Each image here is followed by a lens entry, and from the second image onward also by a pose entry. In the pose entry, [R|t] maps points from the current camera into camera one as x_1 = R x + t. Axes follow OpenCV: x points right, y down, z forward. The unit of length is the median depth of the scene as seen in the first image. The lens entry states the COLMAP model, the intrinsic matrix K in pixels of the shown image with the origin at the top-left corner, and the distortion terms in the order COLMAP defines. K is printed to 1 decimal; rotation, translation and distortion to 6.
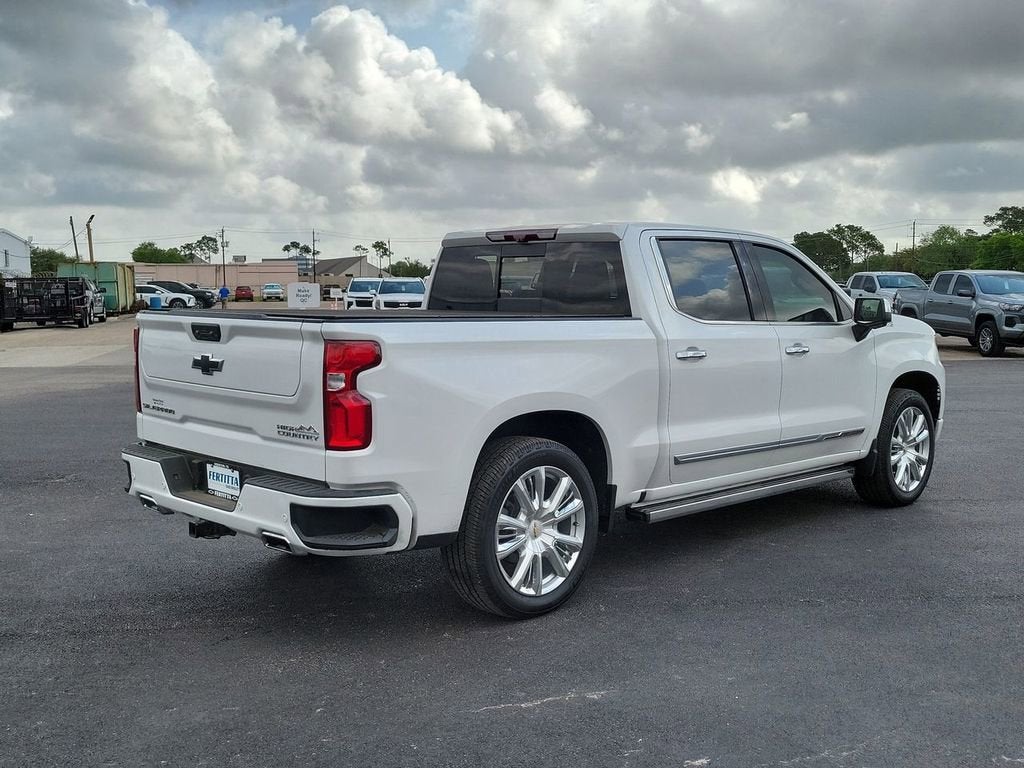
lens RADIAL K [[1056.8, 0, 521.6], [0, 1056.8, 401.2], [0, 0, 1]] dist [0.017934, 0.018525]
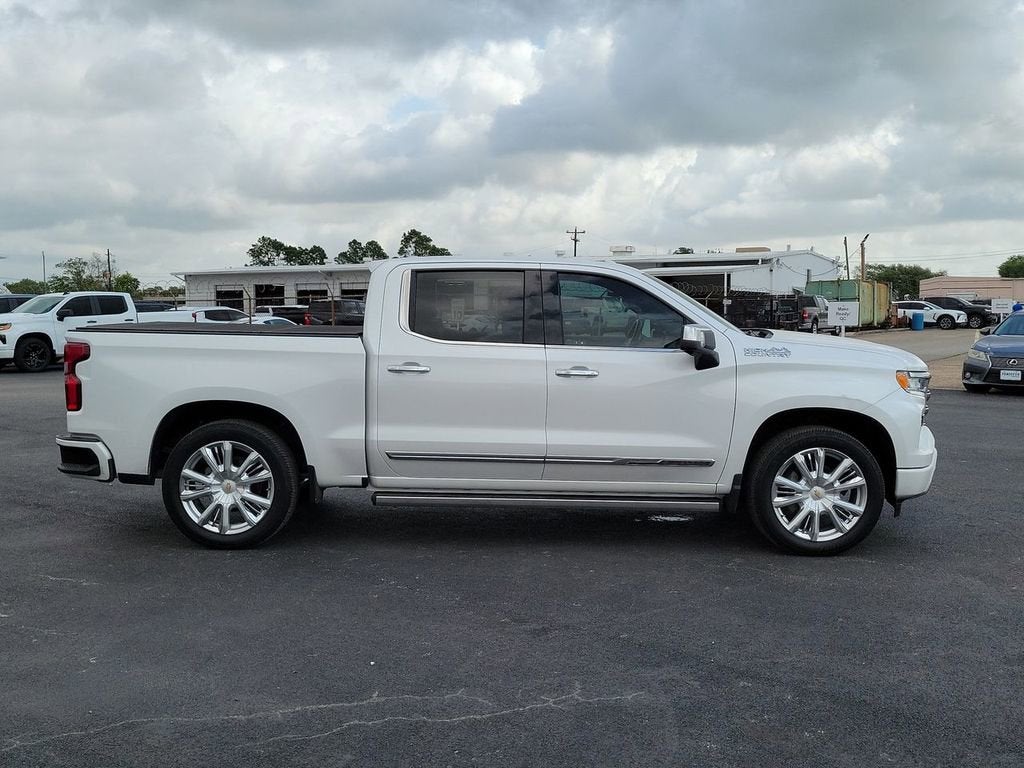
lens RADIAL K [[1056.8, 0, 521.6], [0, 1056.8, 401.2], [0, 0, 1]] dist [0.017934, 0.018525]
pose [[0.709941, 0.069864, -0.700787, 1.375575], [-0.079838, 0.996637, 0.018477, -0.050348], [0.699721, 0.042832, 0.713131, 0.309525]]
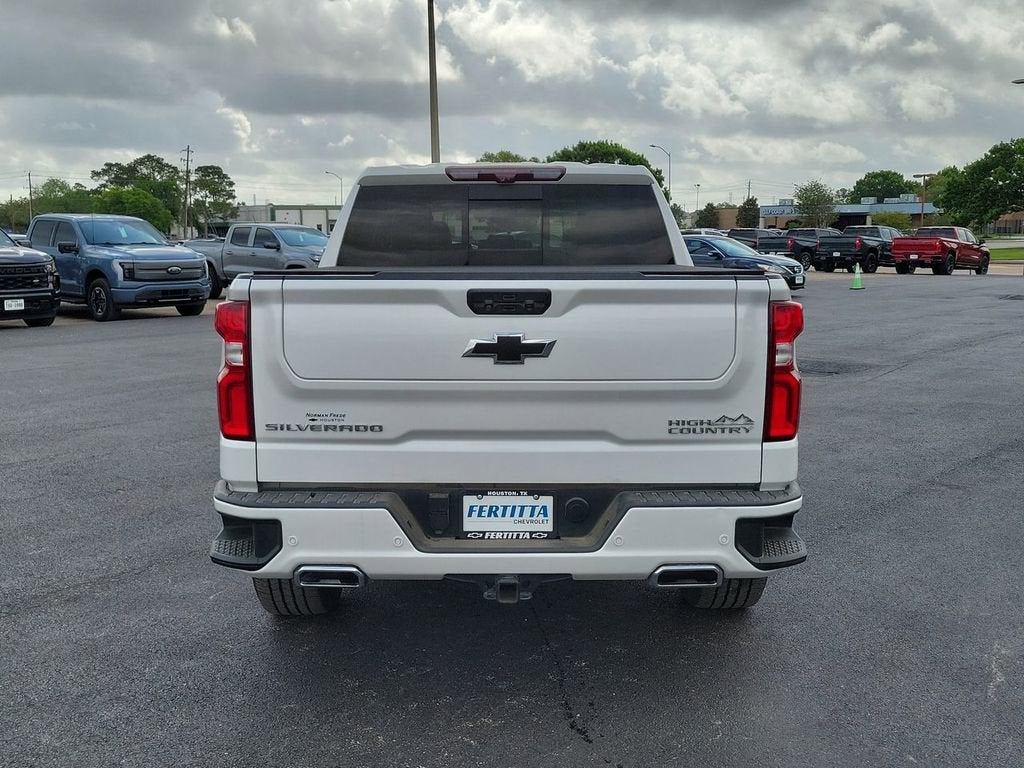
lens RADIAL K [[1046.6, 0, 508.9], [0, 1046.6, 389.9], [0, 0, 1]] dist [0.032708, -0.021641]
pose [[0.721697, -0.105812, 0.684074, -0.728706], [0.083169, 0.994343, 0.066061, -0.050948], [-0.687194, 0.009218, 0.726415, 0.488375]]
